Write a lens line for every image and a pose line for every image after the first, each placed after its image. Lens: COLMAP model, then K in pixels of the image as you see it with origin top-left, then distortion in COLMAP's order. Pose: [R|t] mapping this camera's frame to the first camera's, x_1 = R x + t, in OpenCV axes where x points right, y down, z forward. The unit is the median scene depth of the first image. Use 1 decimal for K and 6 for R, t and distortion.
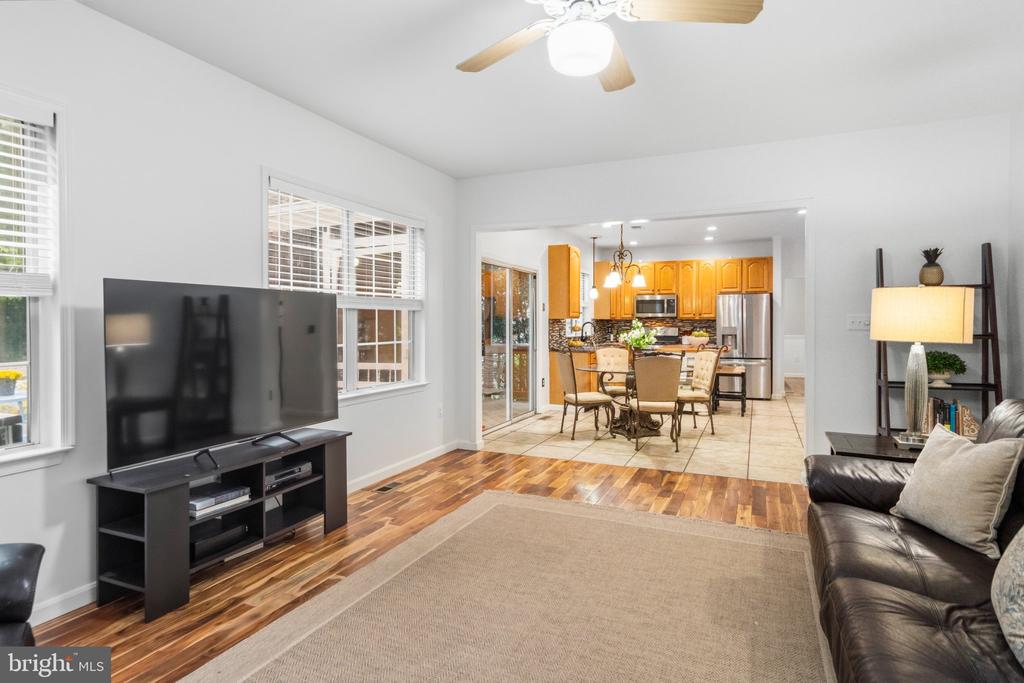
lens RADIAL K [[560.5, 0, 509.3], [0, 560.5, 329.3], [0, 0, 1]] dist [0.005969, 0.000630]
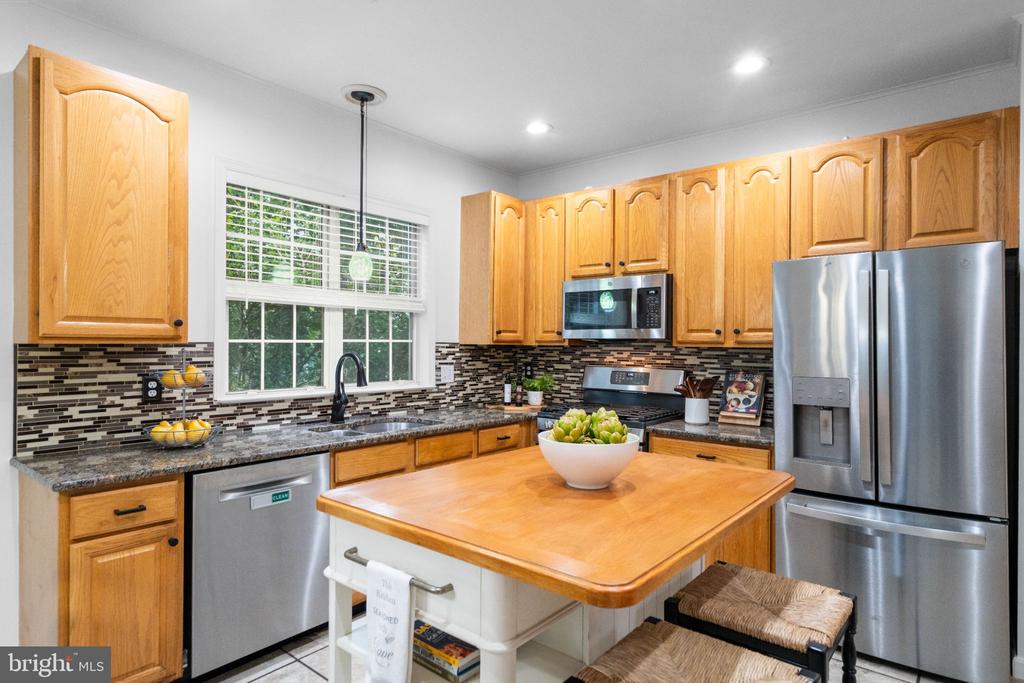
lens RADIAL K [[576.4, 0, 502.9], [0, 576.4, 342.2], [0, 0, 1]] dist [0.009131, -0.000468]
pose [[0.960550, 0.007713, -0.278000, 0.667964], [-0.011730, 0.999849, -0.012788, -0.033345], [0.277860, 0.015545, 0.960496, 1.433504]]
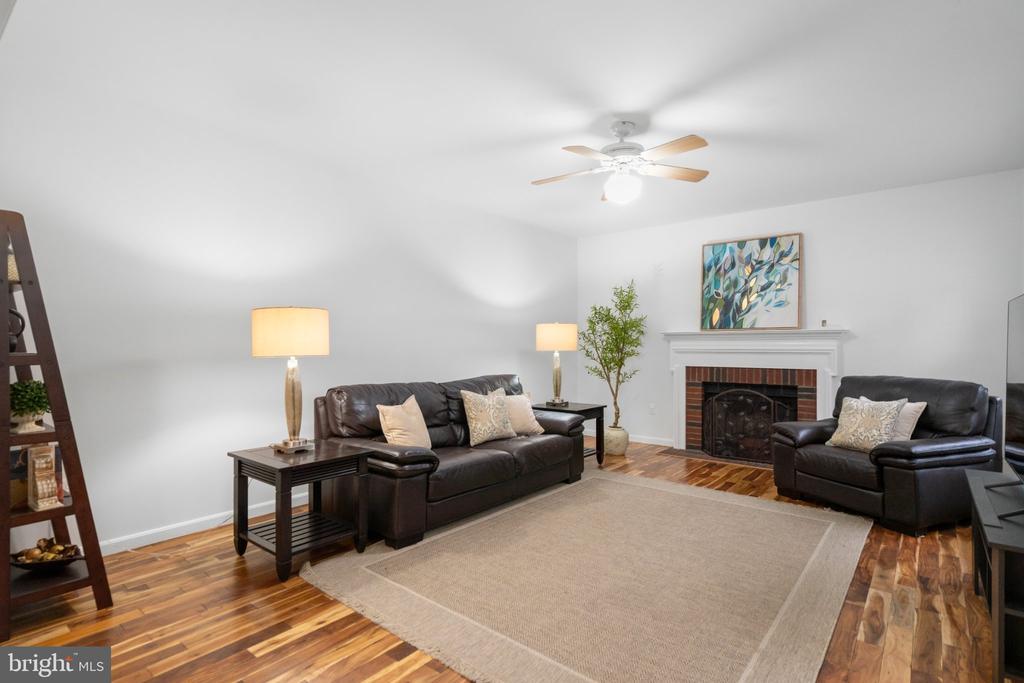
lens RADIAL K [[515.6, 0, 502.1], [0, 515.6, 342.3], [0, 0, 1]] dist [0.005469, 0.002133]
pose [[-0.962029, 0.002316, 0.272939, 0.021498], [0.005123, 0.999941, 0.009571, -0.010159], [-0.272901, 0.010606, -0.961984, 1.243118]]
